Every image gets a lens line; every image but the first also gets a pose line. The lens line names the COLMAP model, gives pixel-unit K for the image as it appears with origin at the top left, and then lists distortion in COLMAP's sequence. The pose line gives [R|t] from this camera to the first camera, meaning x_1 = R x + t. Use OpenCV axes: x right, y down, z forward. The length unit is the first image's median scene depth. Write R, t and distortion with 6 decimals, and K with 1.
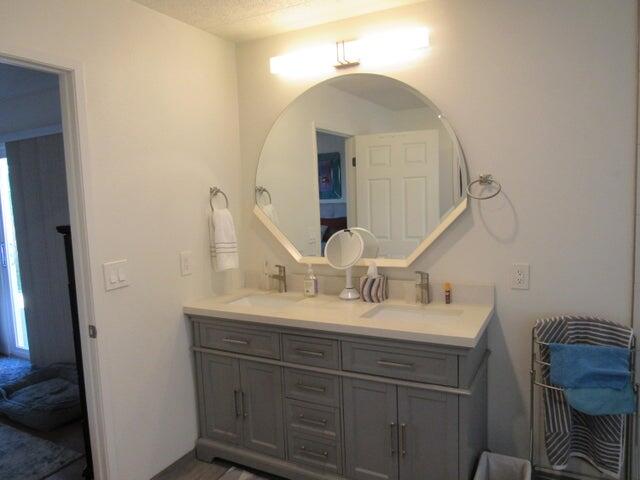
lens RADIAL K [[455.8, 0, 320.7], [0, 455.8, 238.8], [0, 0, 1]] dist [-0.019267, 0.003156]
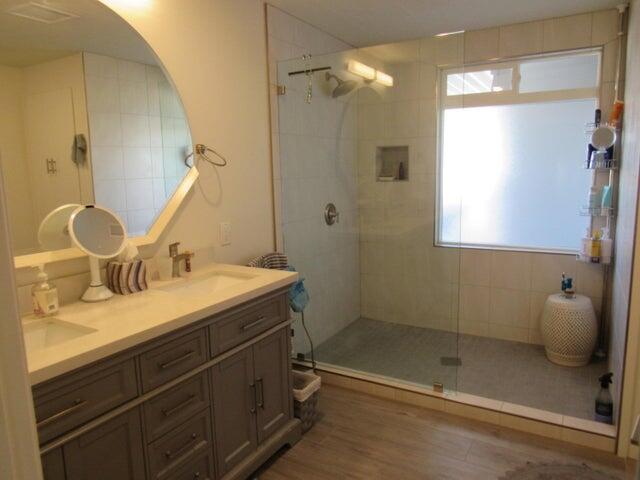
lens RADIAL K [[455.8, 0, 321.0], [0, 455.8, 241.3], [0, 0, 1]] dist [-0.019267, 0.003156]
pose [[0.043560, -0.119774, 0.991845, -0.693001], [0.110925, 0.987229, 0.114344, -0.005266], [-0.992874, 0.105040, 0.056290, 0.653657]]
